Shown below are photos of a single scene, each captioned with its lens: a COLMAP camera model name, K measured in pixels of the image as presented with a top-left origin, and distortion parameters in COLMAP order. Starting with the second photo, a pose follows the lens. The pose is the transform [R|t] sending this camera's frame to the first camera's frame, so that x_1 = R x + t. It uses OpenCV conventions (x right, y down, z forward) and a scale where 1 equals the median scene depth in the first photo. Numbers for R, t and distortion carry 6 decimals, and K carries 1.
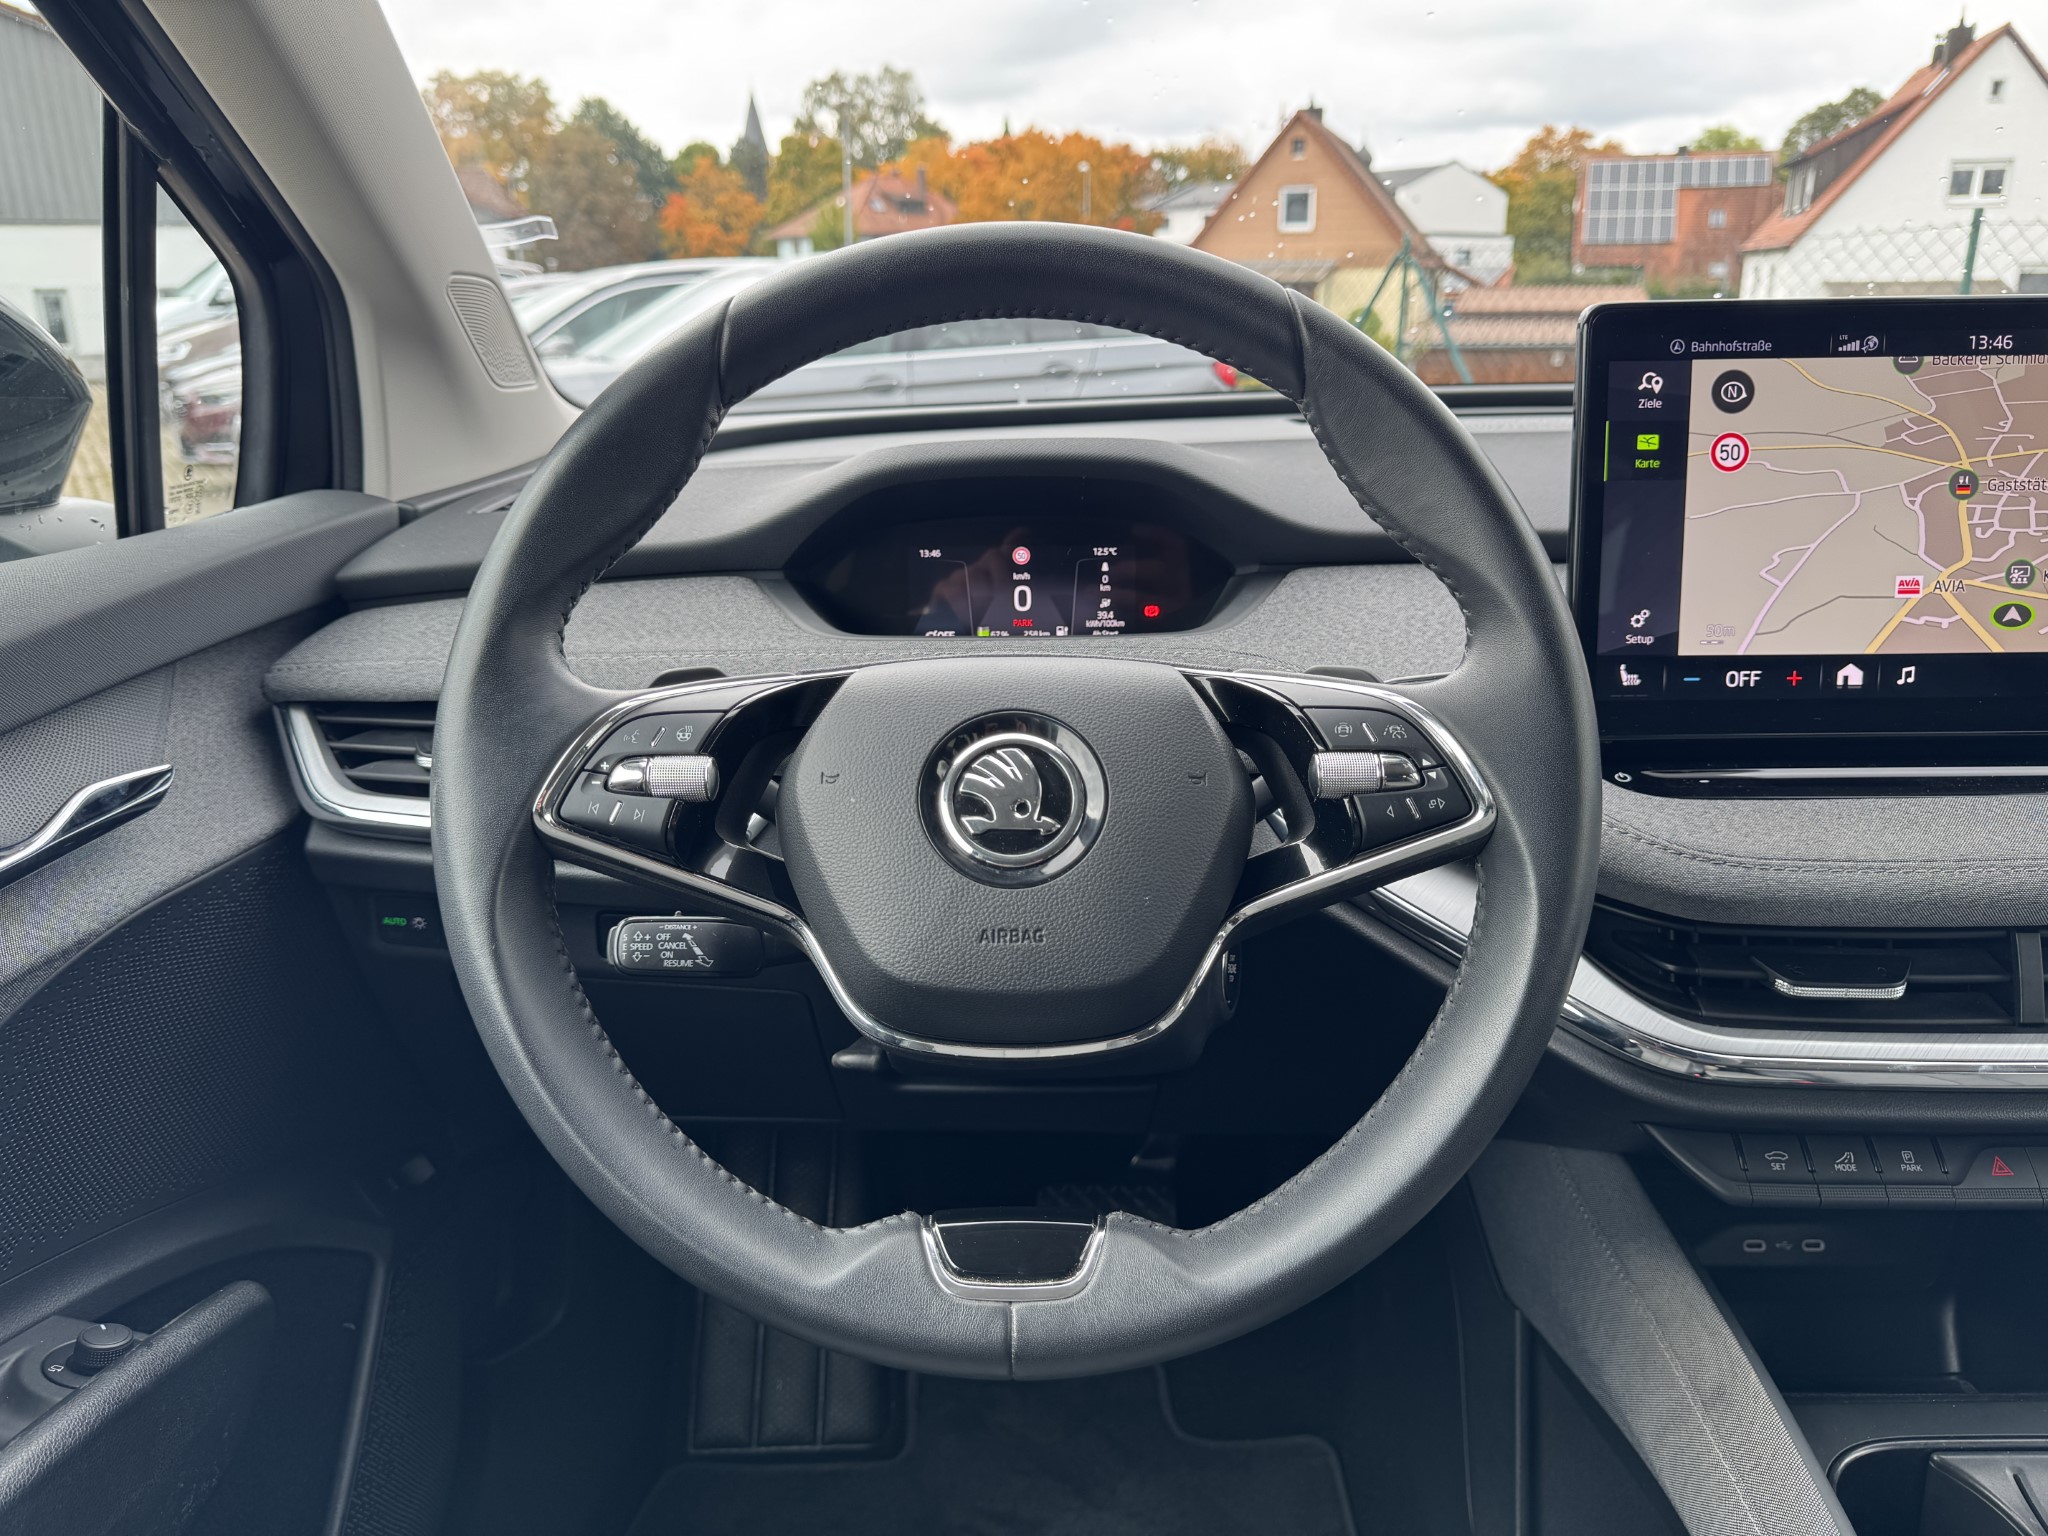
lens RADIAL K [[1444.7, 0, 1050.5], [0, 1444.7, 789.9], [0, 0, 1]] dist [0.032568, -0.034546]
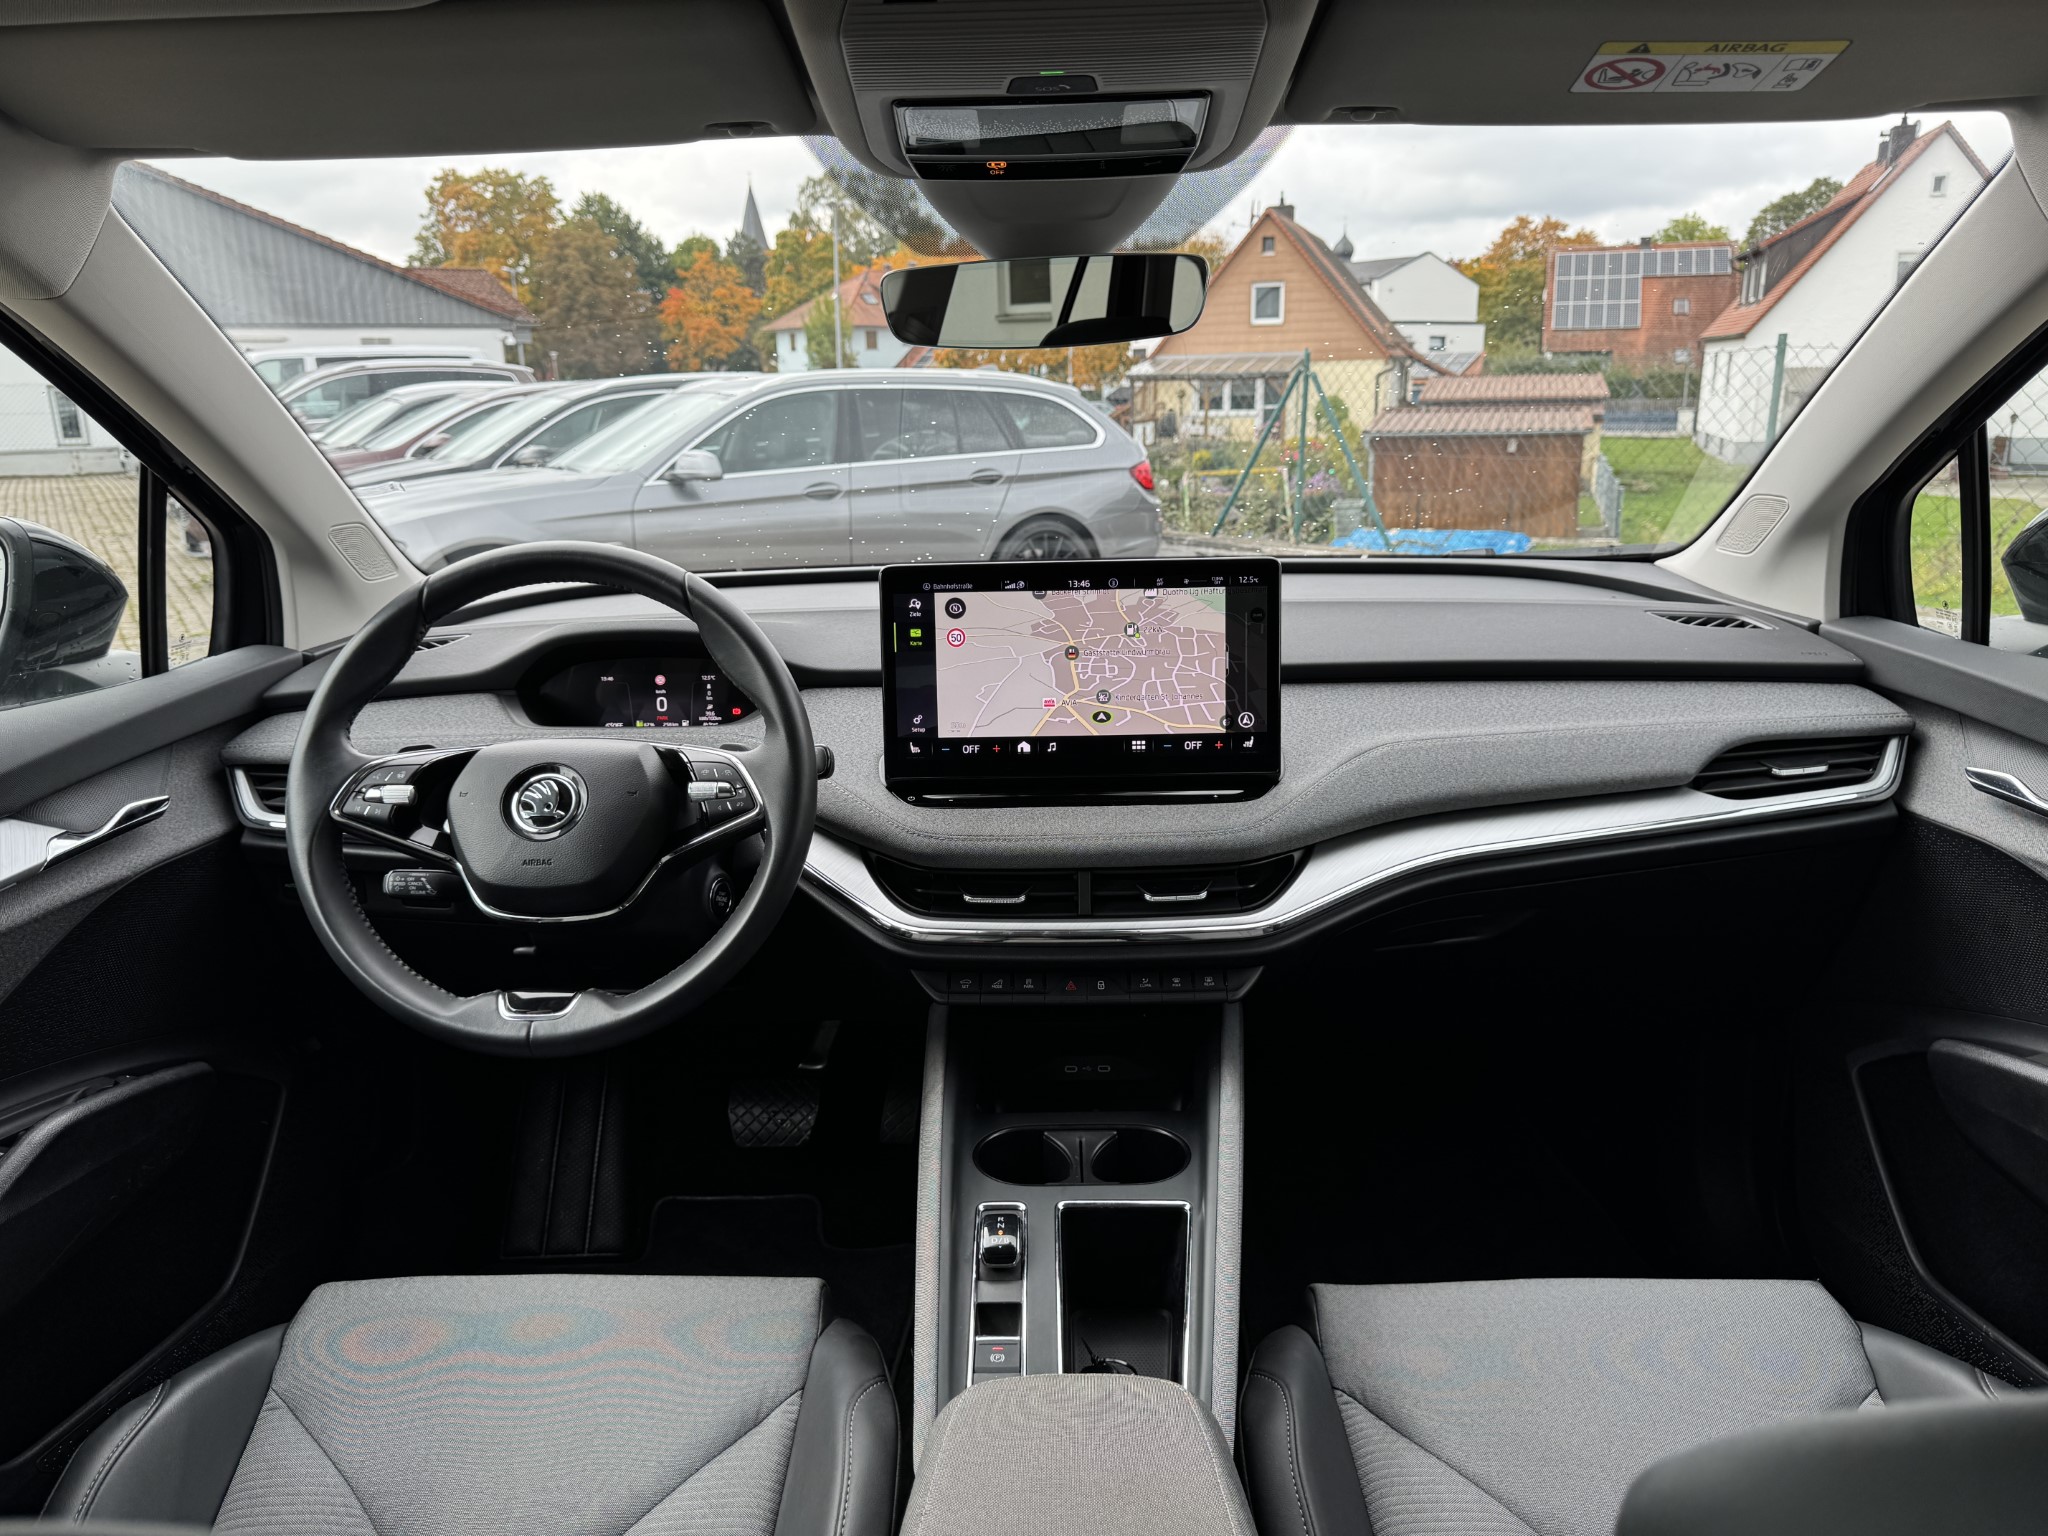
lens RADIAL K [[1444.7, 0, 1045.7], [0, 1444.7, 789.0], [0, 0, 1]] dist [0.032568, -0.034546]
pose [[0.999980, -0.006344, -0.000395, 0.425109], [0.006314, 0.998545, -0.053560, 0.061923], [0.000735, 0.053557, 0.998565, -0.704437]]
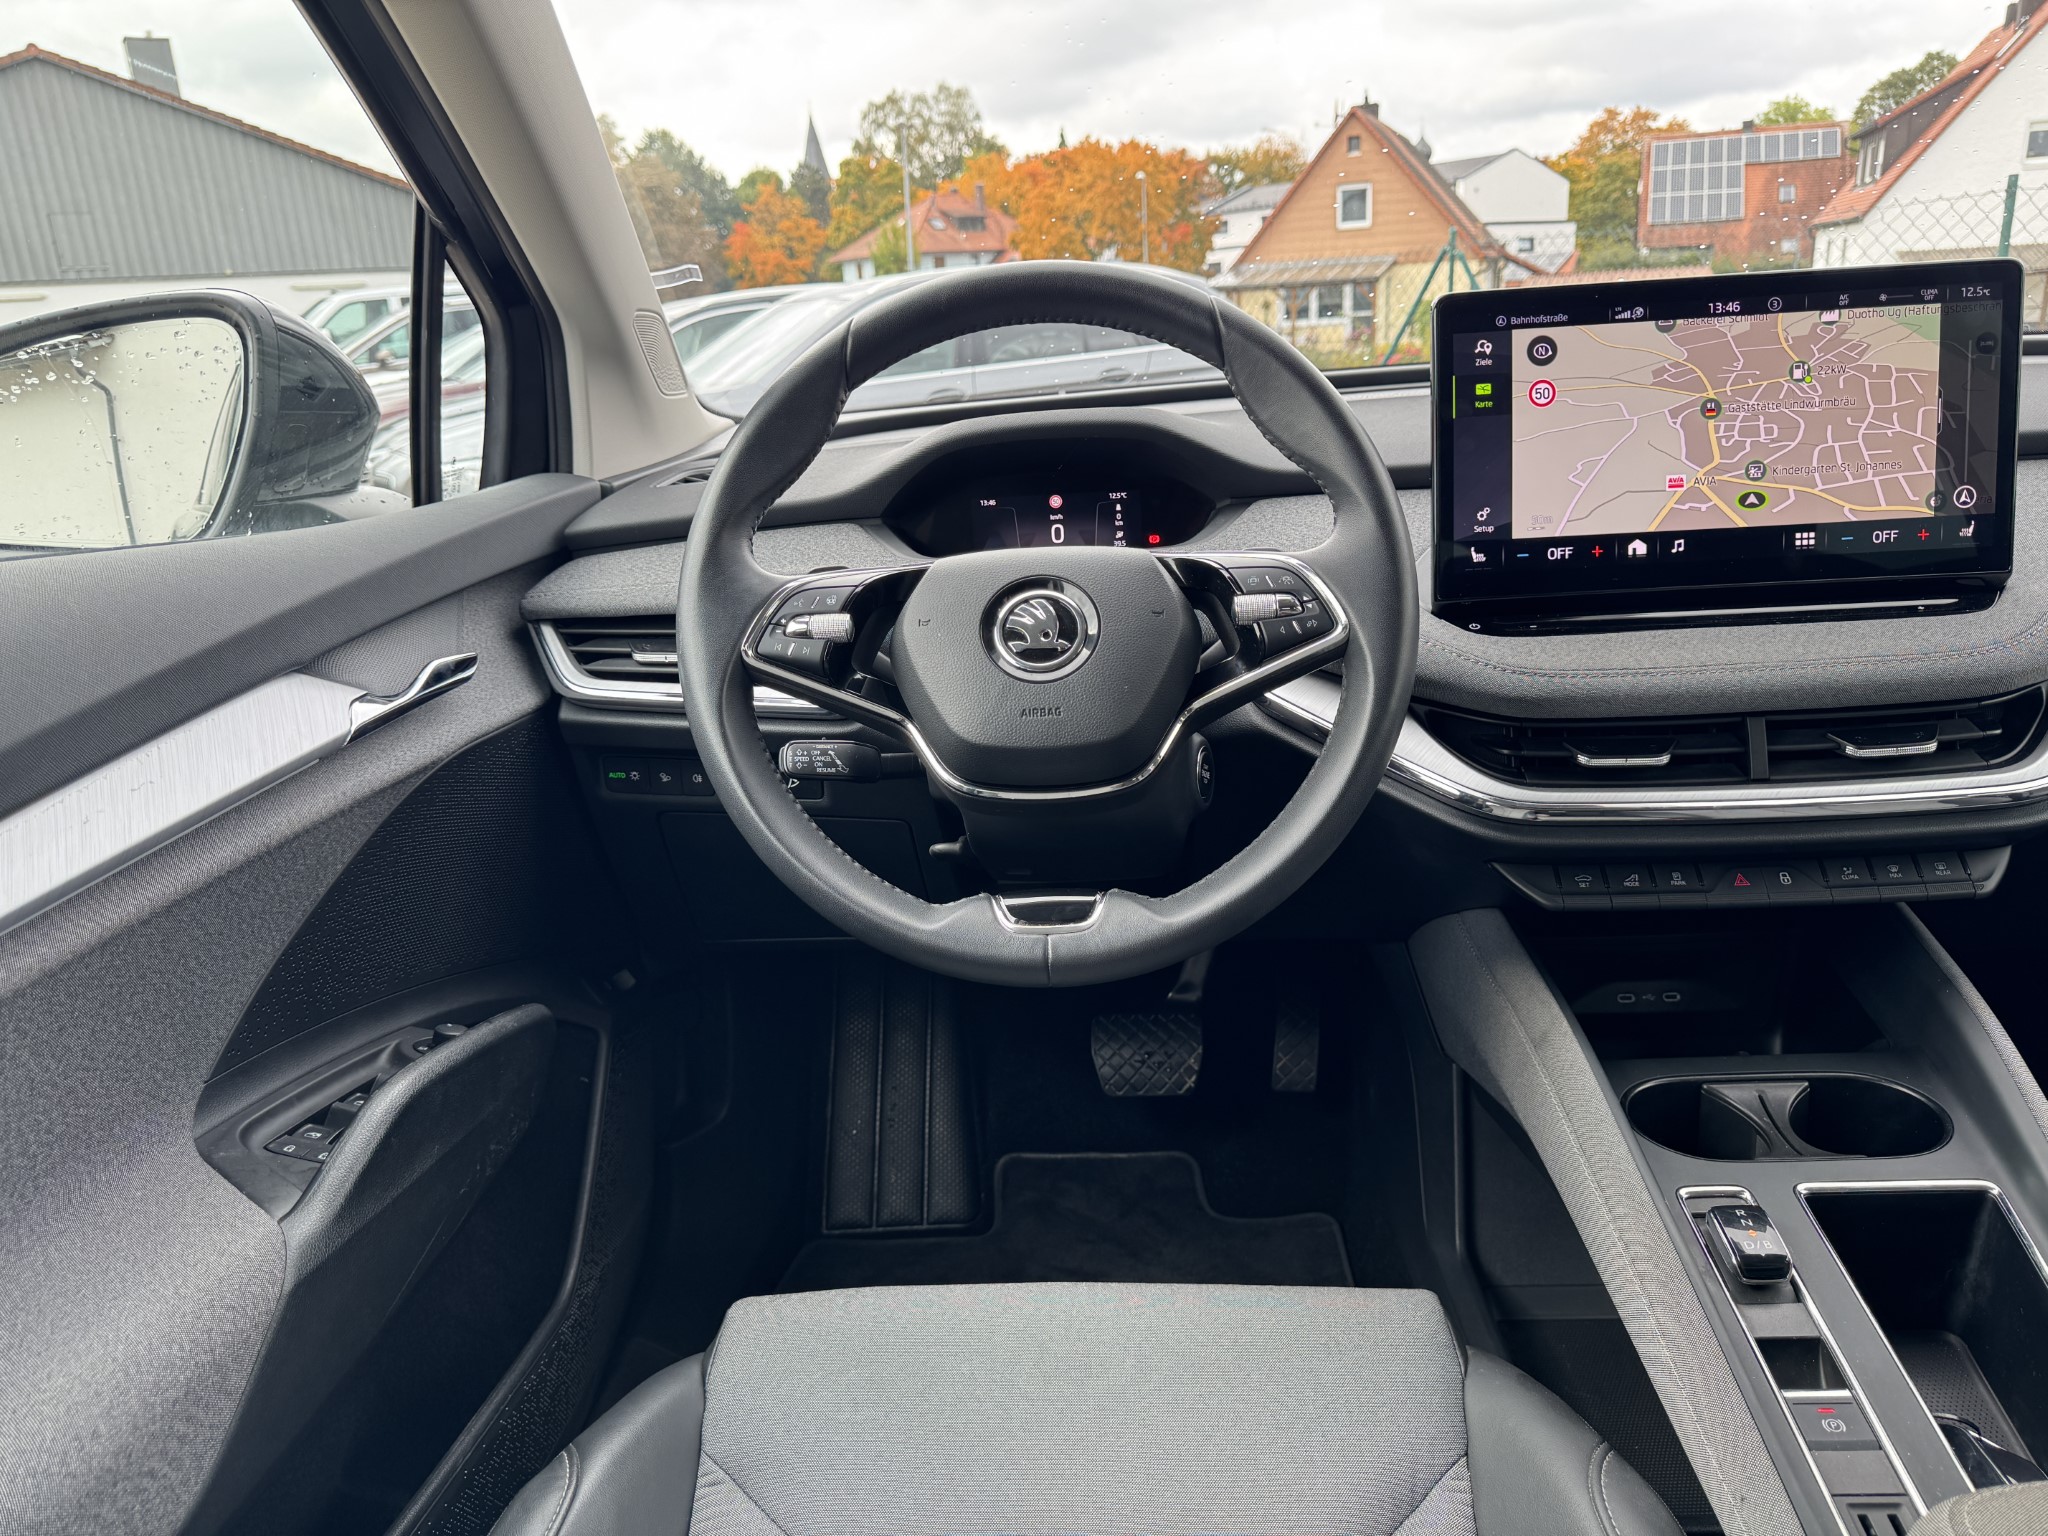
lens RADIAL K [[1444.7, 0, 1053.1], [0, 1444.7, 789.9], [0, 0, 1]] dist [0.032568, -0.034546]
pose [[0.998247, -0.030876, -0.050486, 0.034500], [0.030580, 0.999510, -0.006632, 0.108634], [0.050666, 0.005077, 0.998703, -0.321037]]
